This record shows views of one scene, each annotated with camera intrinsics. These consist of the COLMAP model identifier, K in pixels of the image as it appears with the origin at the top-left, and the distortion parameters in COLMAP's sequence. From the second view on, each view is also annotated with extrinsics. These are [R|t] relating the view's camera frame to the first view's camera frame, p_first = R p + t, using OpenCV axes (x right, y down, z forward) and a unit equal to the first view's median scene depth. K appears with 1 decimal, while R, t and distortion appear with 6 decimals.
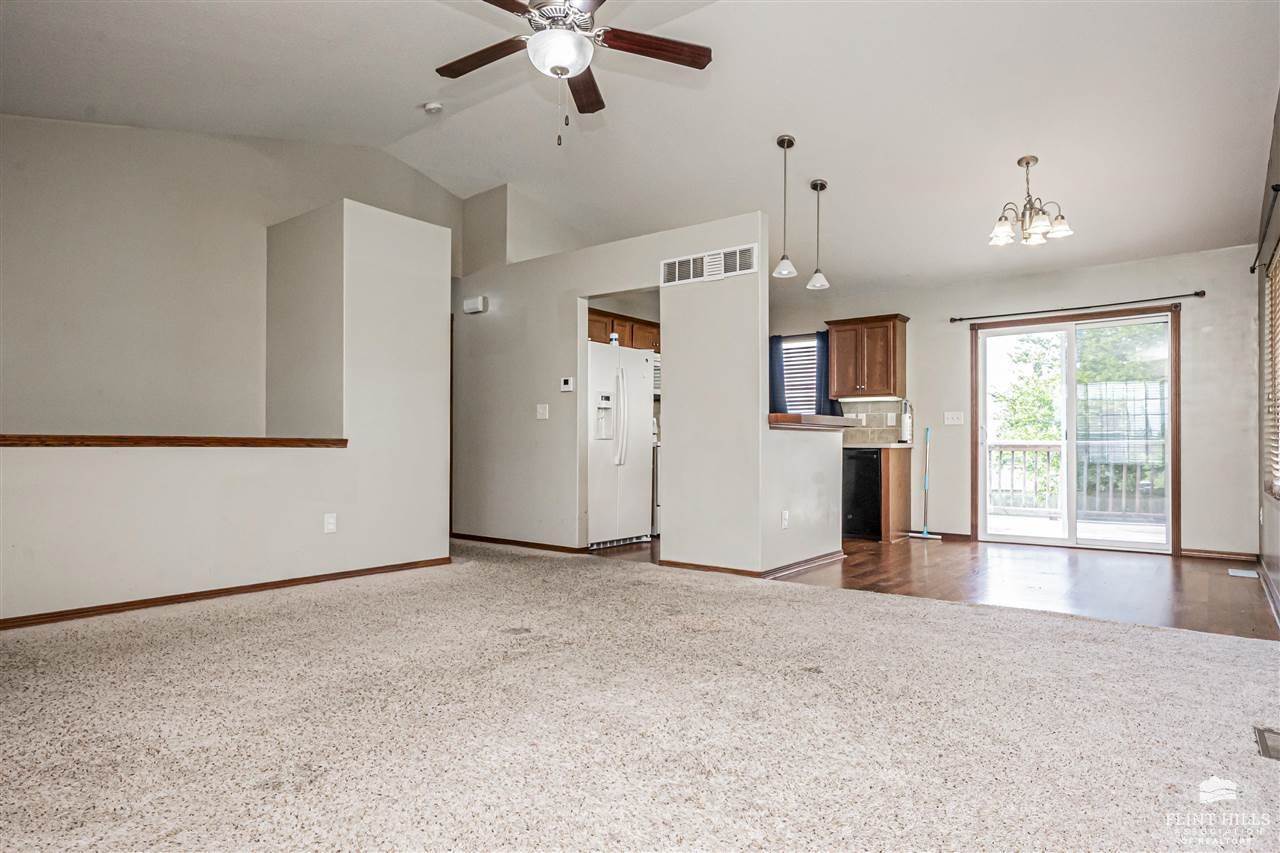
lens RADIAL K [[742.9, 0, 635.0], [0, 742.9, 432.1], [0, 0, 1]] dist [-0.016814, 0.021681]
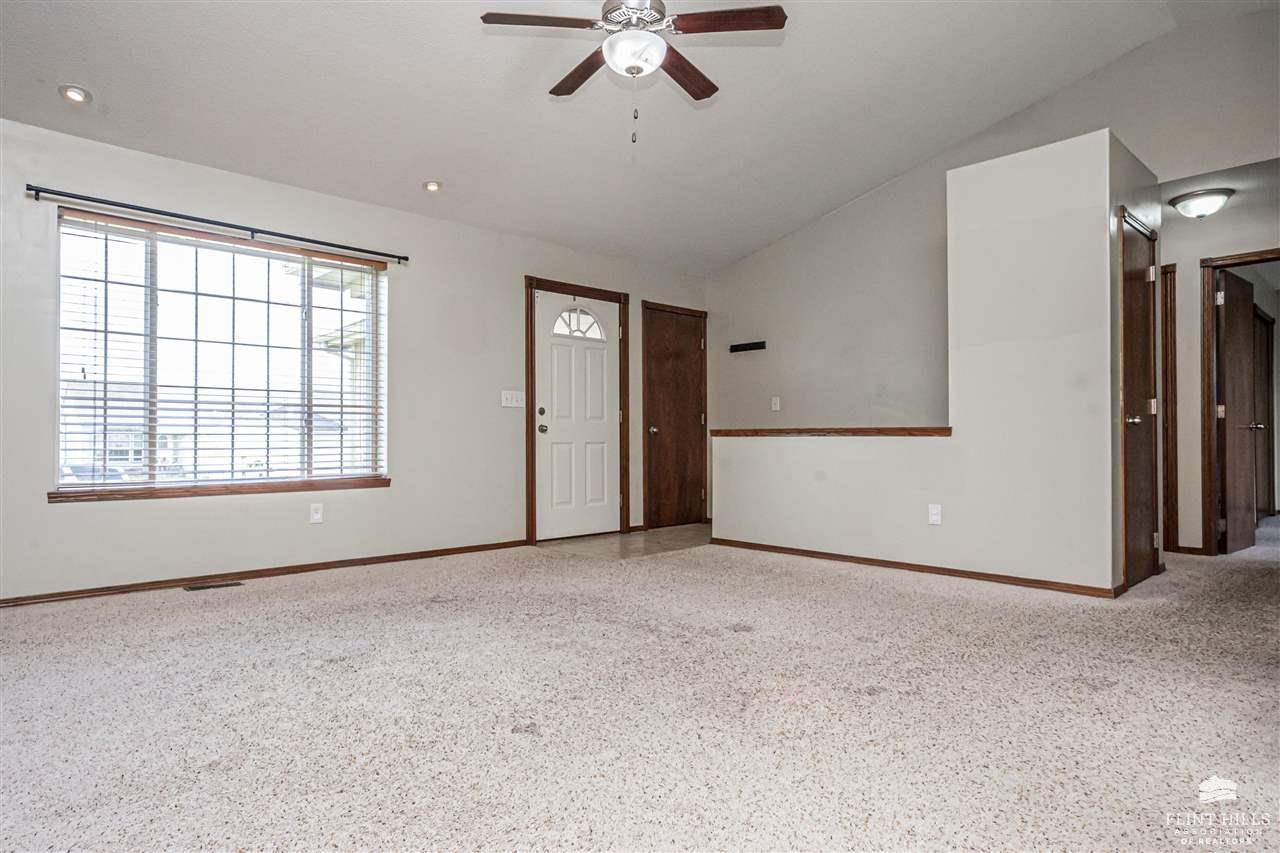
lens RADIAL K [[742.9, 0, 642.3], [0, 742.9, 425.3], [0, 0, 1]] dist [-0.016814, 0.021681]
pose [[-0.154372, -0.019023, -0.987830, 0.439863], [0.020486, 0.999538, -0.022450, 0.015281], [0.987800, -0.023702, -0.153911, 0.564028]]
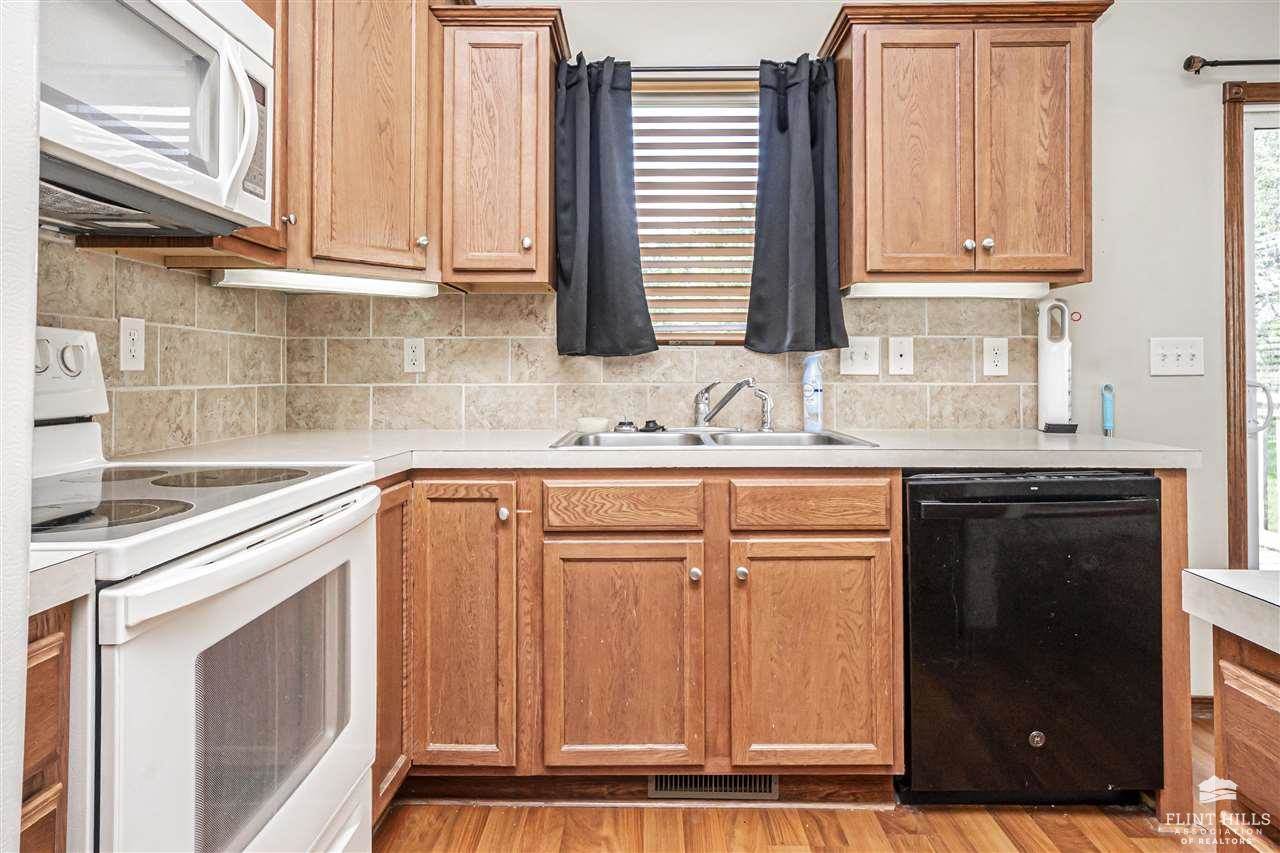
lens RADIAL K [[742.9, 0, 639.2], [0, 742.9, 362.0], [0, 0, 1]] dist [-0.016814, 0.021681]
pose [[0.794471, 0.002522, 0.607297, 0.028173], [-0.008263, 0.999944, 0.006657, -0.018310], [-0.607246, -0.010307, 0.794447, 0.972030]]
